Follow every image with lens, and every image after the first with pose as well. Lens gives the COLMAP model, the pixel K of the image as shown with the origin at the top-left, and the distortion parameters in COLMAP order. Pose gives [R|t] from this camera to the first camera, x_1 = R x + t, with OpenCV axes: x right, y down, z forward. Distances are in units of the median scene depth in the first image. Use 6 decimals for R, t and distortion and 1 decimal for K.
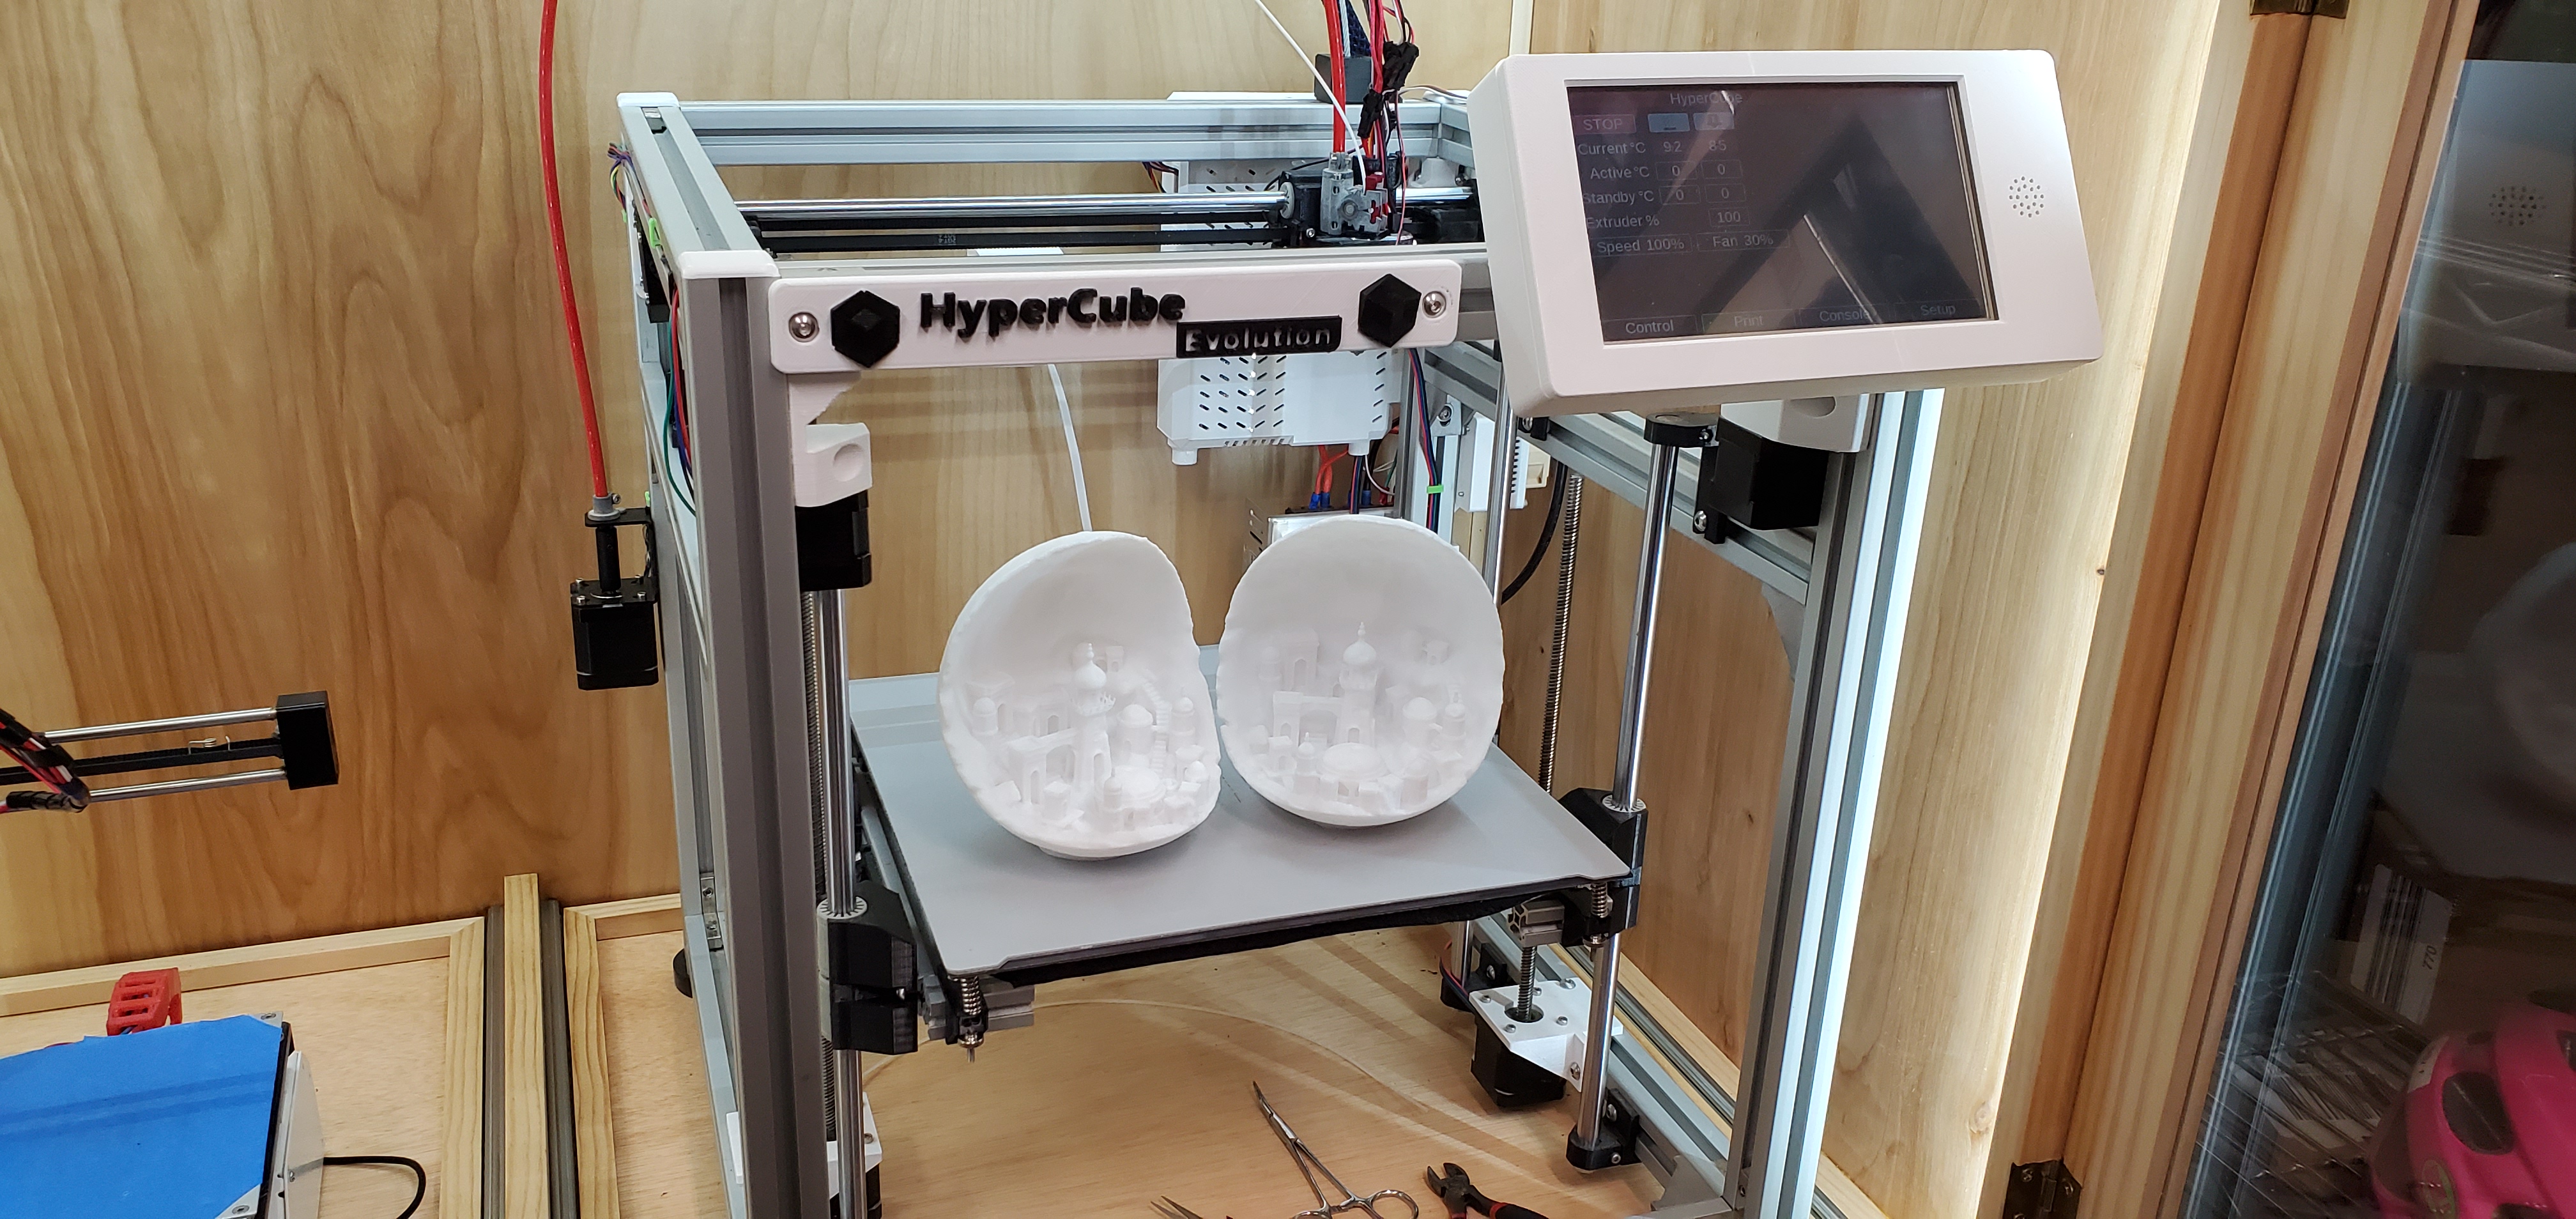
lens RADIAL K [[1997.4, 0, 1288.0], [0, 1997.4, 609.5], [0, 0, 1]] dist [-0.004224, -0.004691]
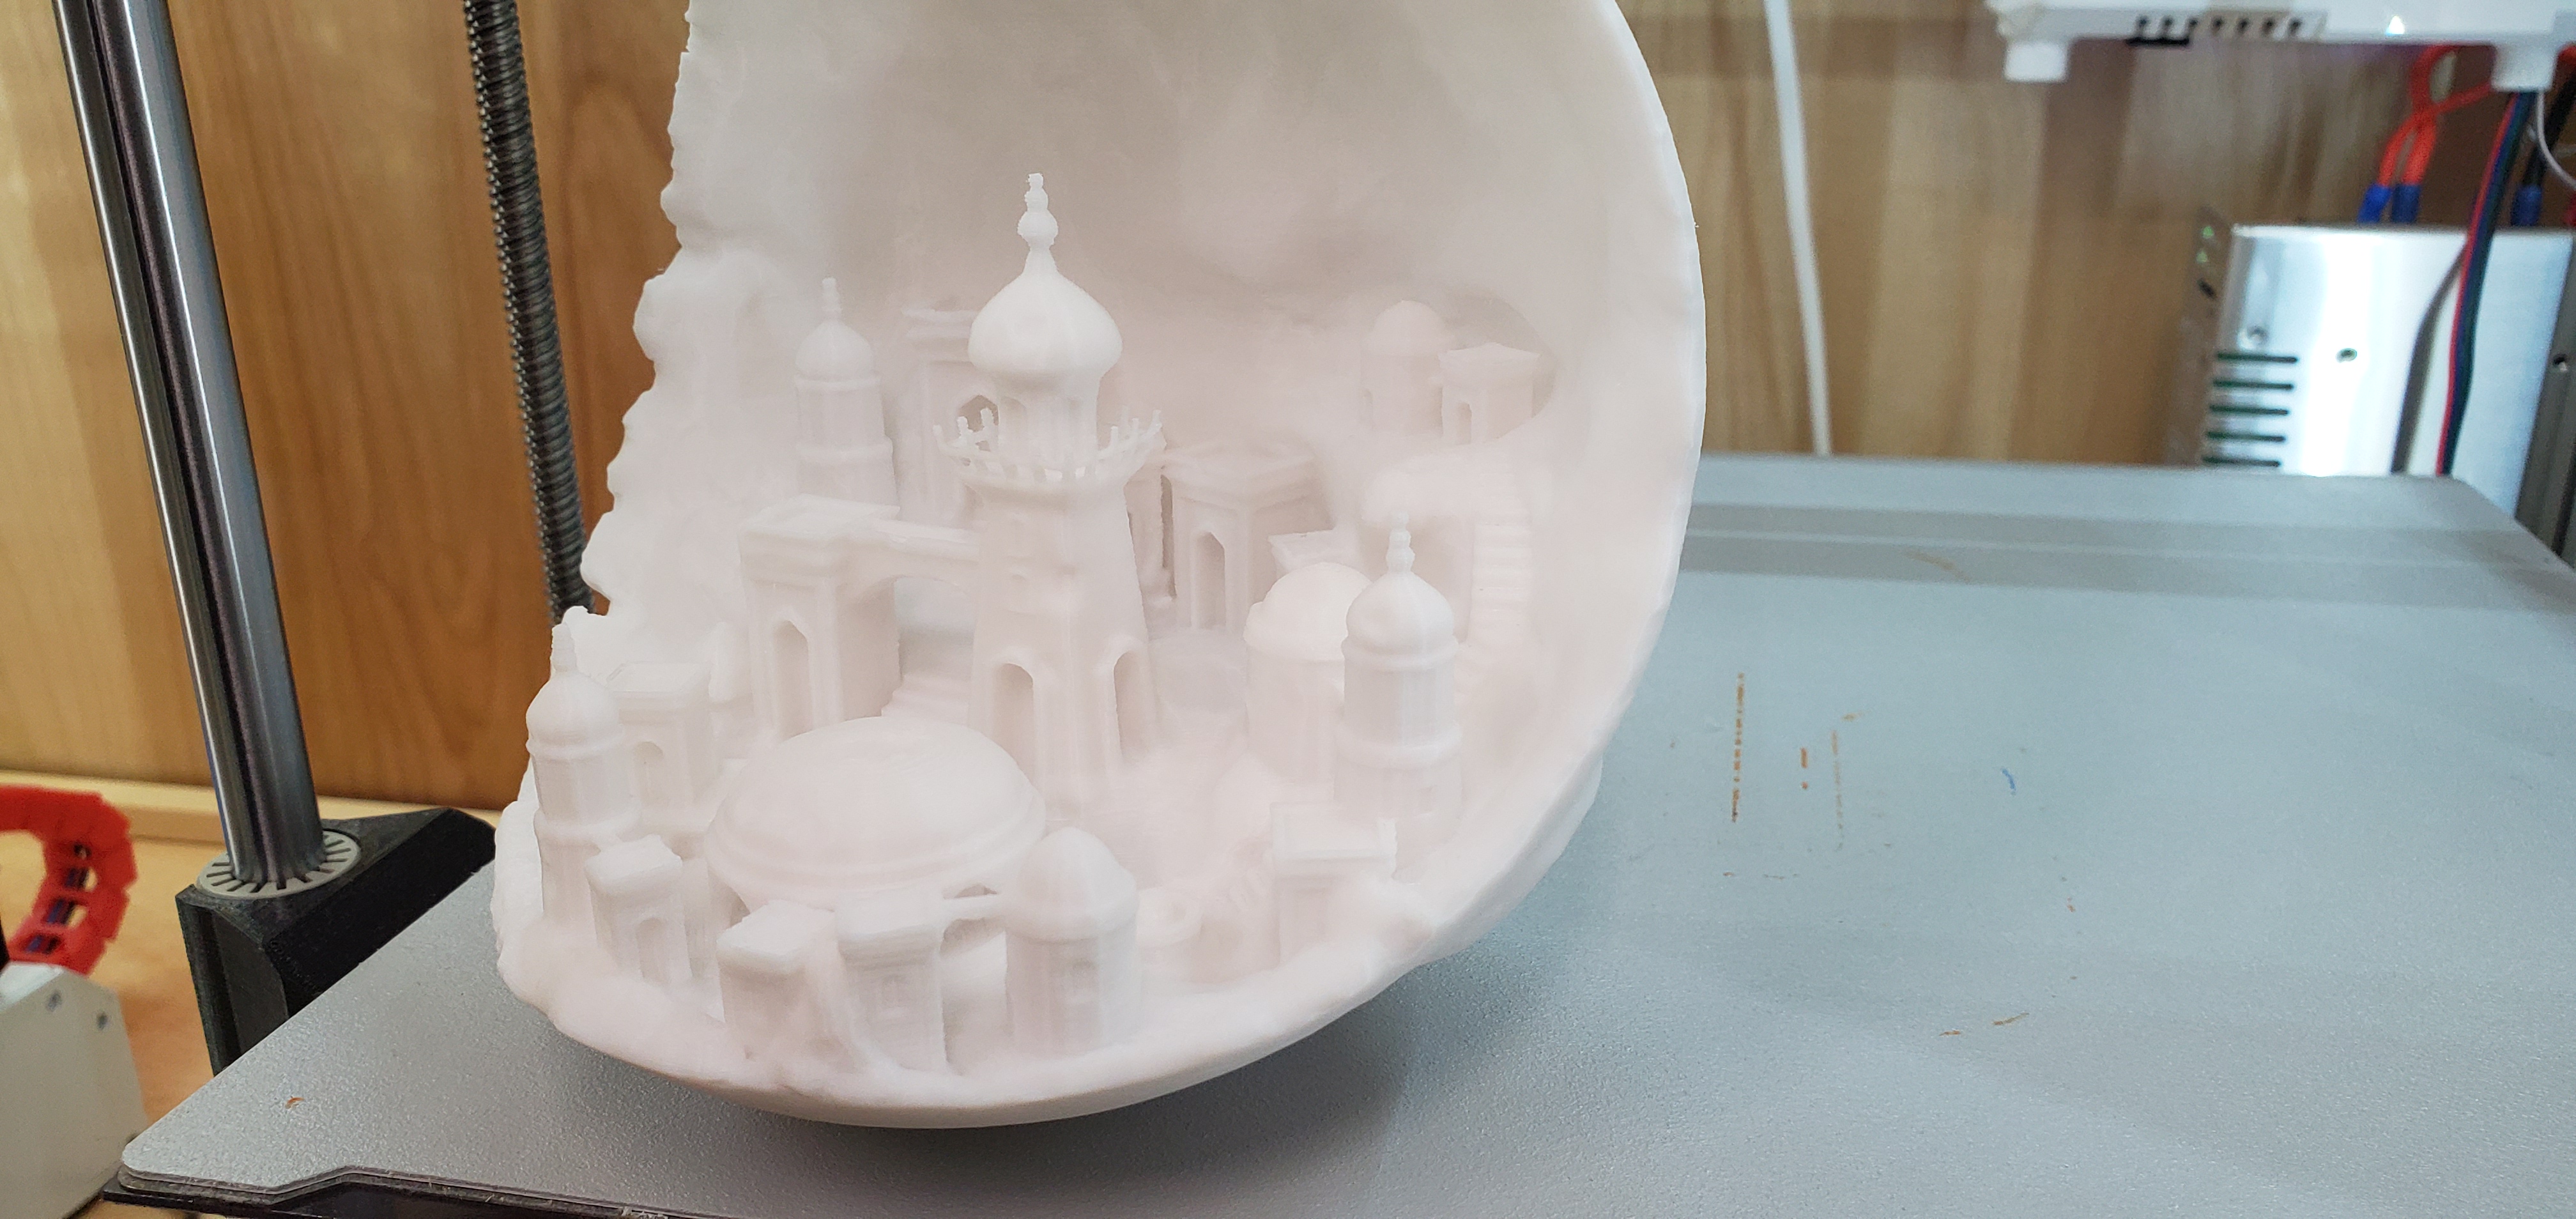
lens RADIAL K [[2058.2, 0, 1288.0], [0, 2058.2, 609.5], [0, 0, 1]] dist [-0.056768, 0.108698]
pose [[0.858977, 0.132408, -0.494598, 0.052999], [-0.138853, 0.990025, 0.023888, 0.063341], [0.492827, 0.048157, 0.868794, 0.706661]]
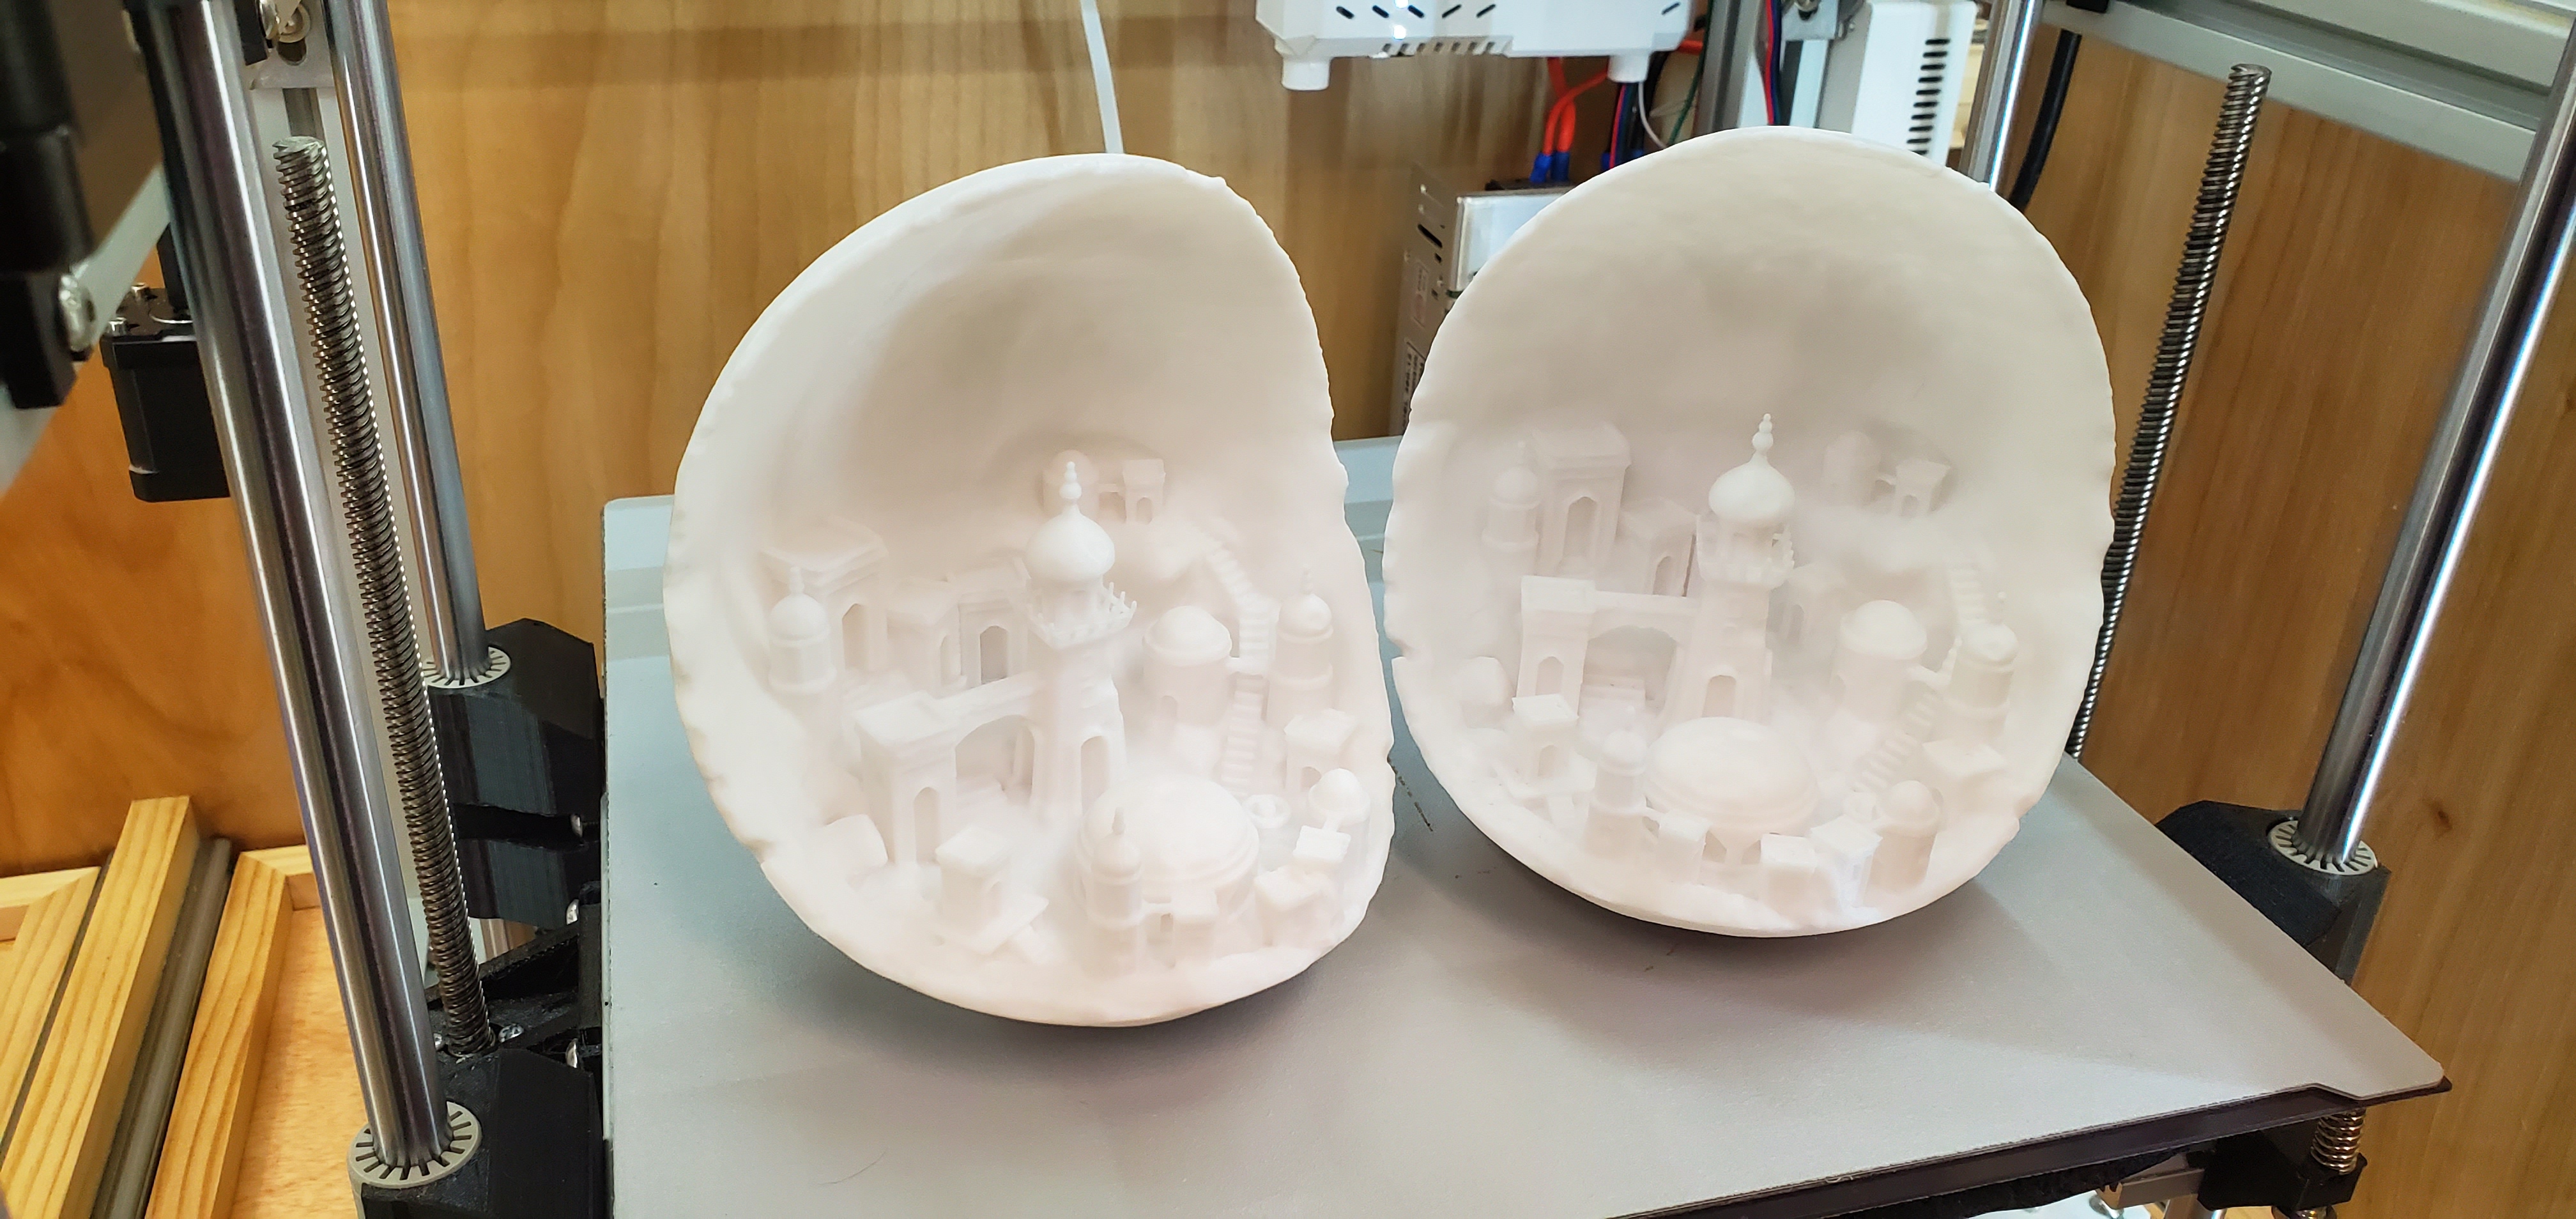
lens RADIAL K [[1997.4, 0, 1288.0], [0, 1997.4, 609.5], [0, 0, 1]] dist [-0.004224, -0.004691]
pose [[0.998592, 0.024278, -0.047164, -0.036069], [-0.017978, 0.991393, 0.129683, -0.005103], [0.049907, -0.128652, 0.990433, 0.583009]]
